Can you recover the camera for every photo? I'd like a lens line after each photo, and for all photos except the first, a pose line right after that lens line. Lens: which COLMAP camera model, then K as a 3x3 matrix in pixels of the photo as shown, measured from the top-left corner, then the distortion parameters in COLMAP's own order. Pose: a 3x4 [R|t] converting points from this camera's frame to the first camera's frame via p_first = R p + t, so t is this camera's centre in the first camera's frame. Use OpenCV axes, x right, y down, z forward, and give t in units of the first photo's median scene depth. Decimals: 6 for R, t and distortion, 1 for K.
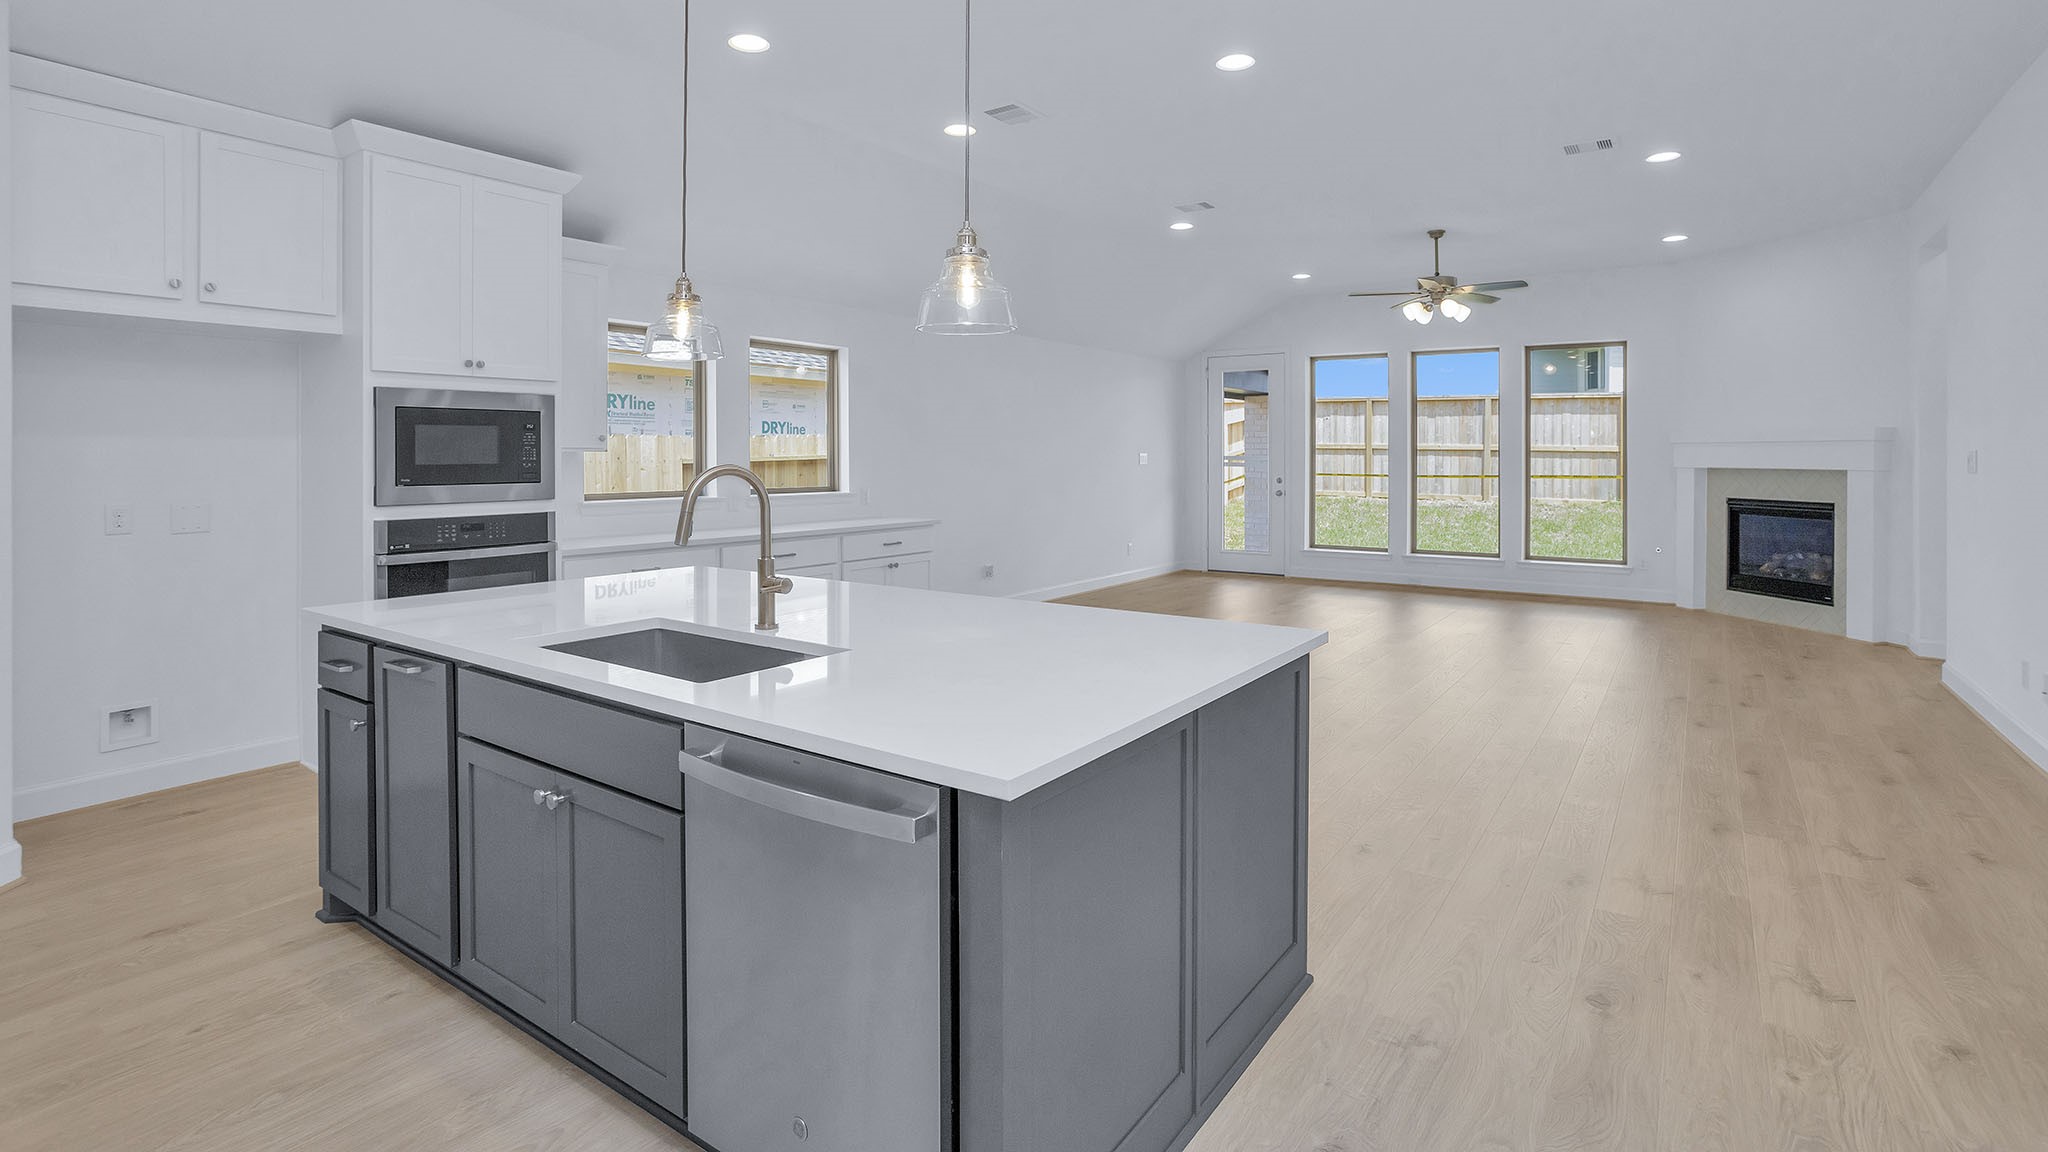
lens RADIAL K [[964.3, 0, 1036.7], [0, 964.3, 463.3], [0, 0, 1]] dist [-0.019344, 0.000410]
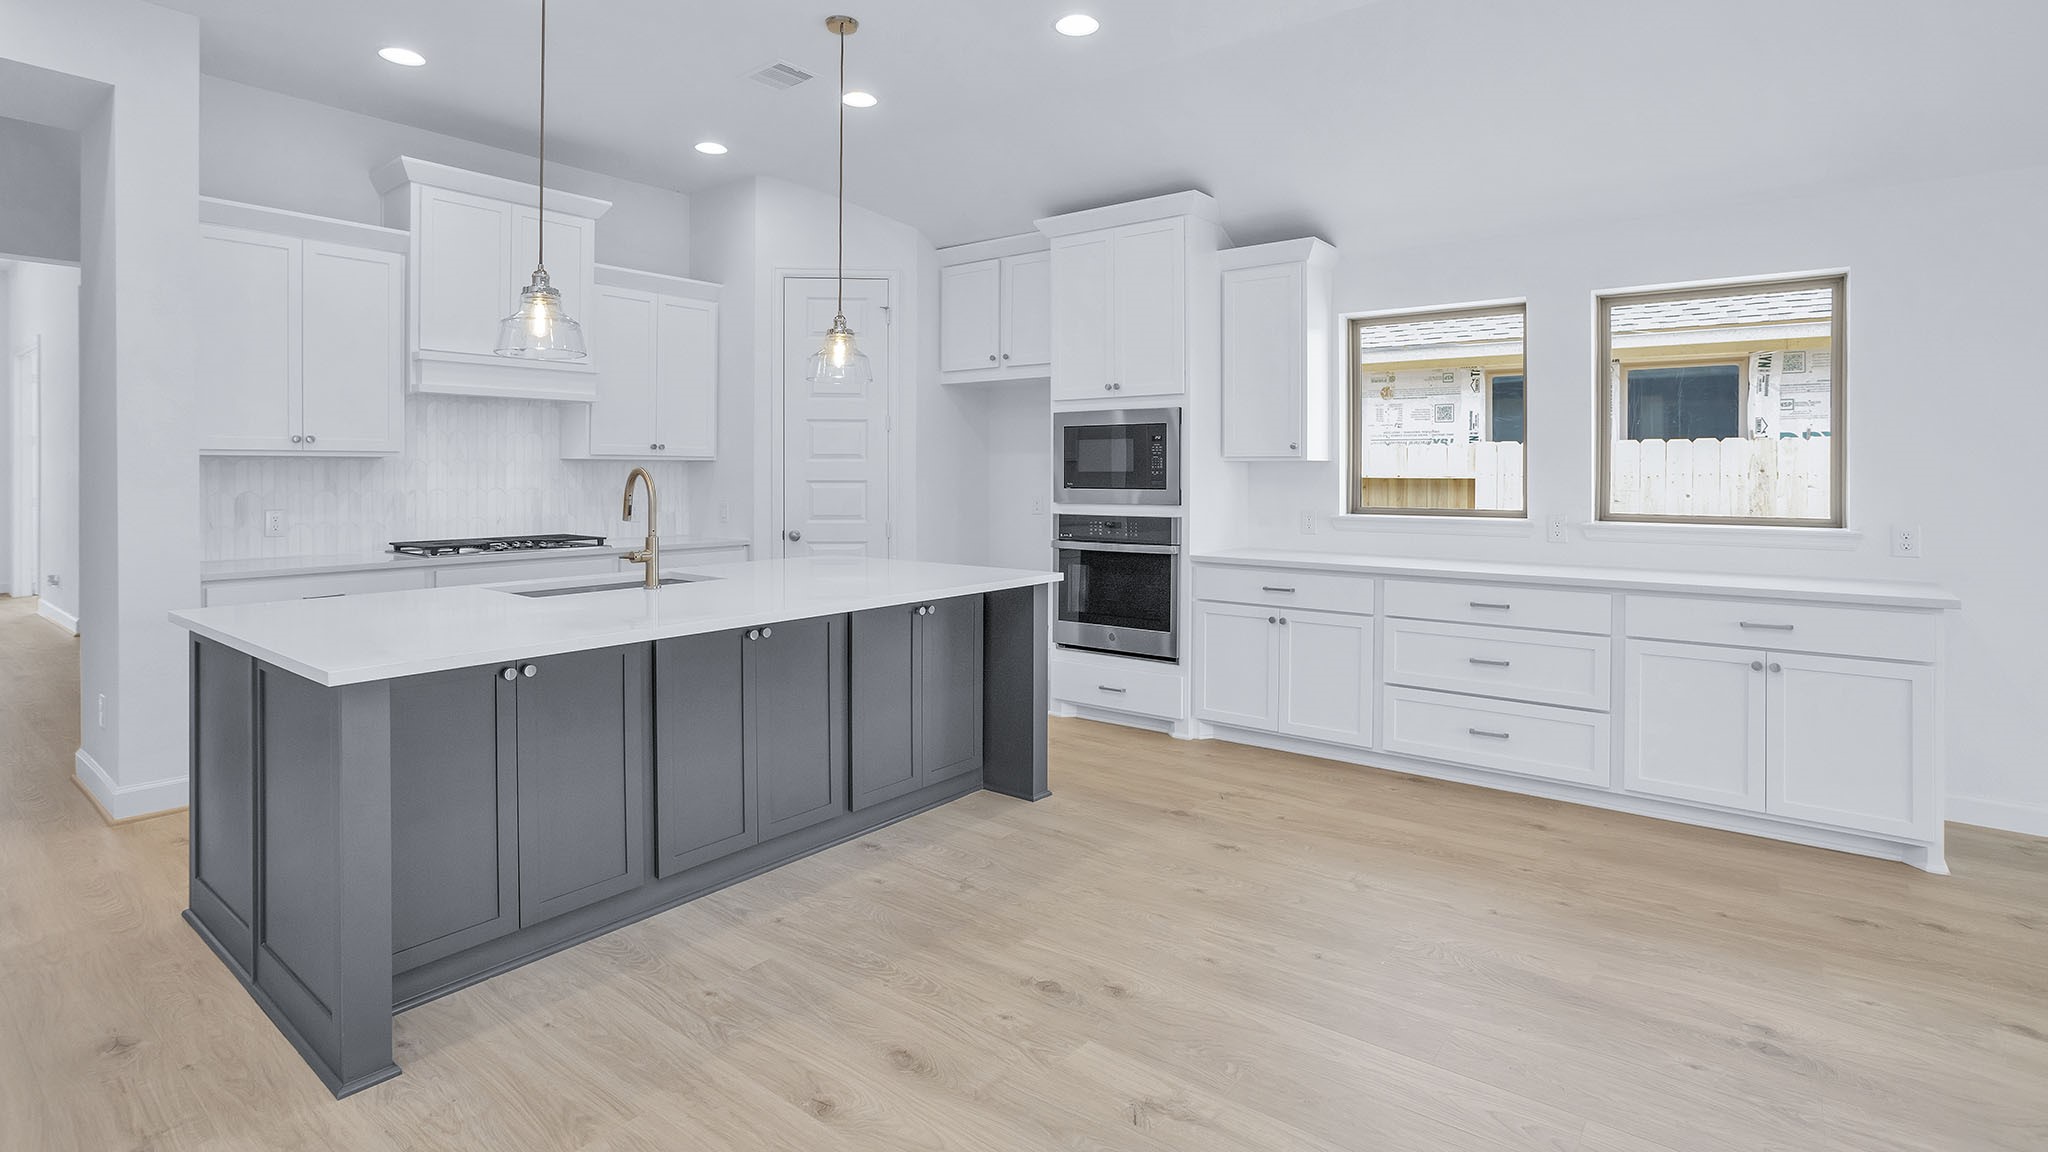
lens RADIAL K [[976.6, 0, 1026.1], [0, 976.6, 485.6], [0, 0, 1]] dist [-0.028066, 0.000851]
pose [[-0.059740, 0.012936, -0.998130, 0.351418], [-0.009639, 0.999862, 0.013535, 0.001635], [0.998167, 0.010430, -0.059607, 0.541904]]
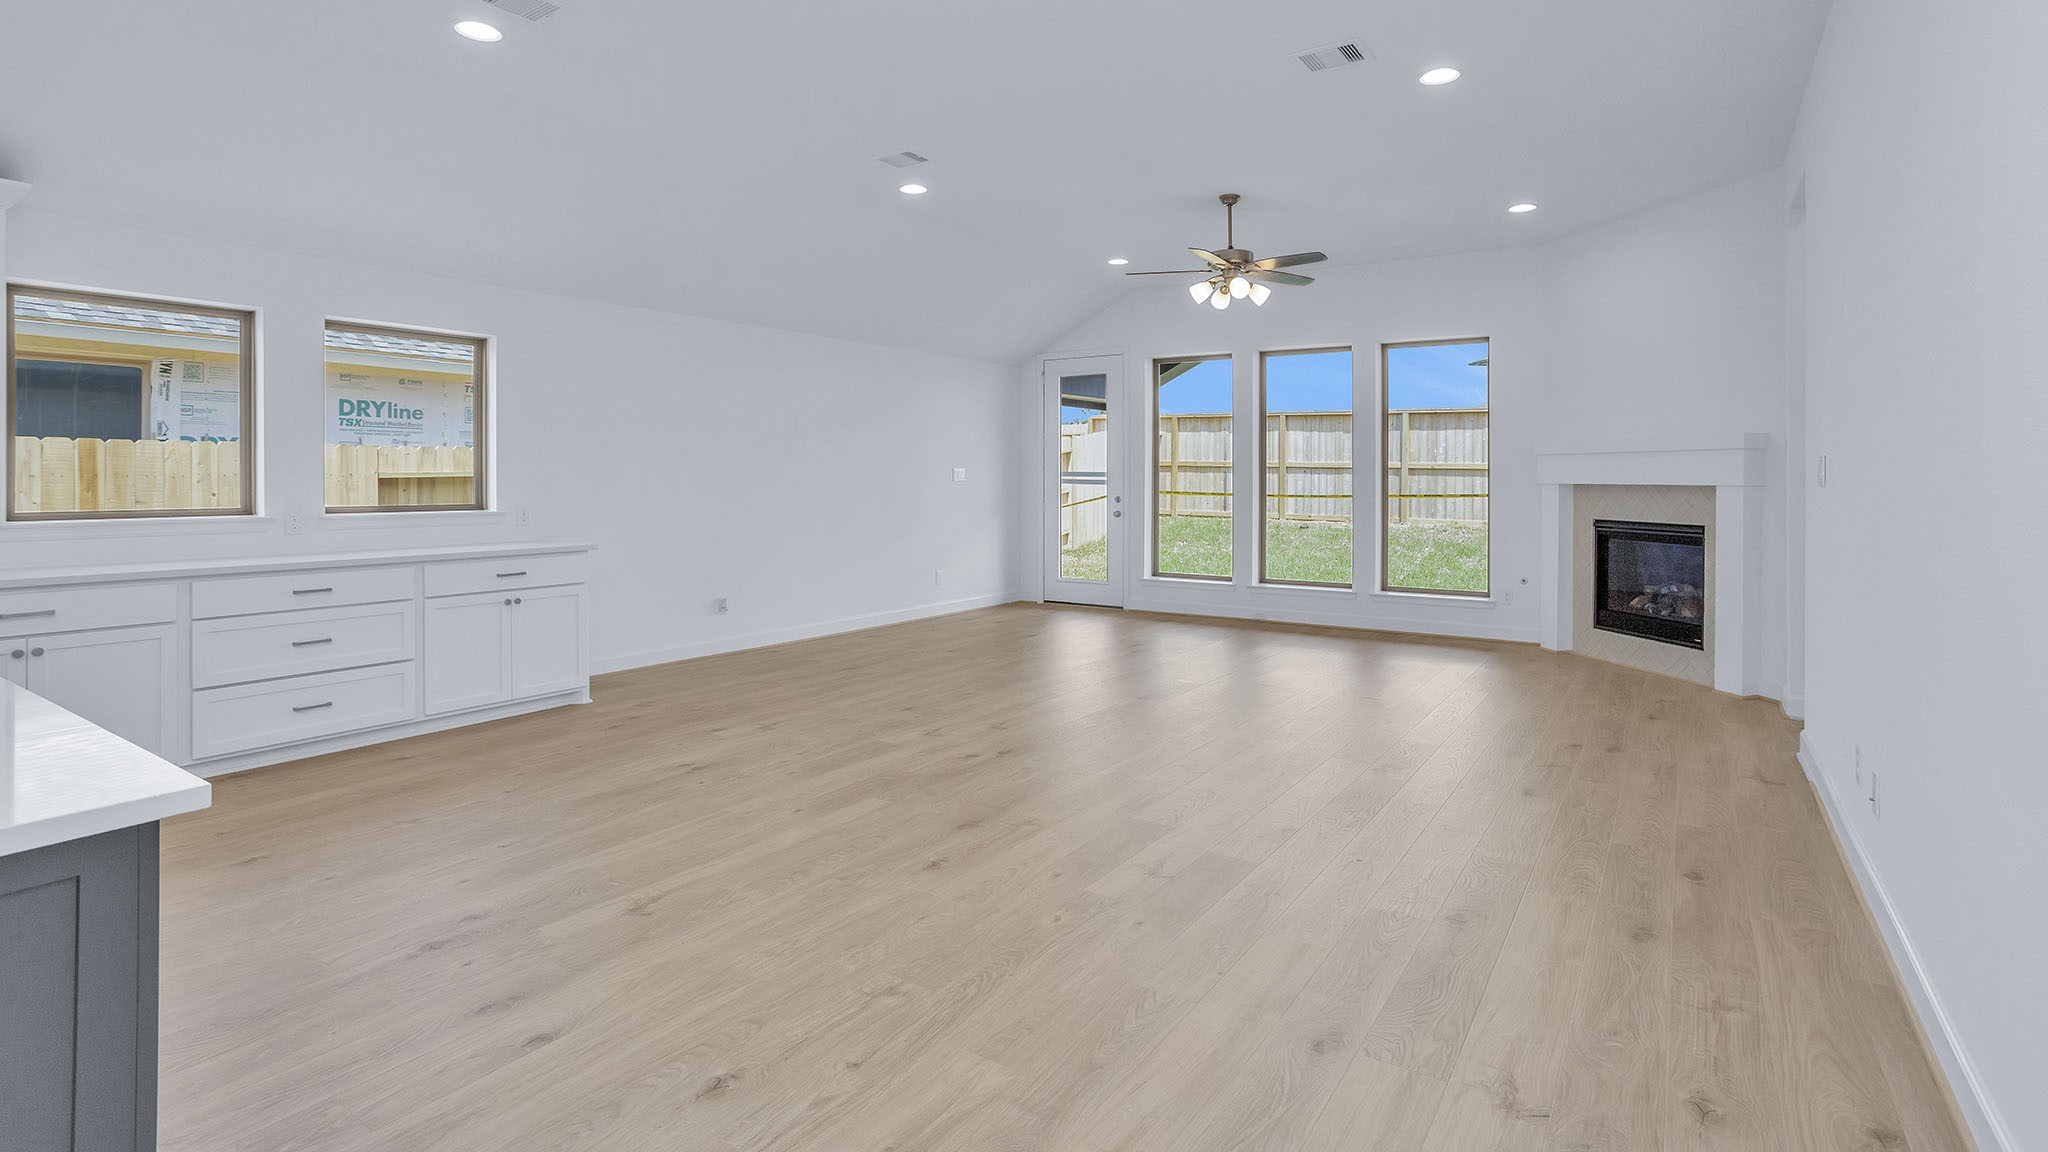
lens RADIAL K [[976.6, 0, 1026.1], [0, 976.6, 485.6], [0, 0, 1]] dist [-0.028066, 0.000851]
pose [[0.999952, 0.000923, 0.009799, 0.234391], [-0.000927, 0.999999, 0.000411, 0.007177], [-0.009798, -0.000420, 0.999952, 0.165150]]
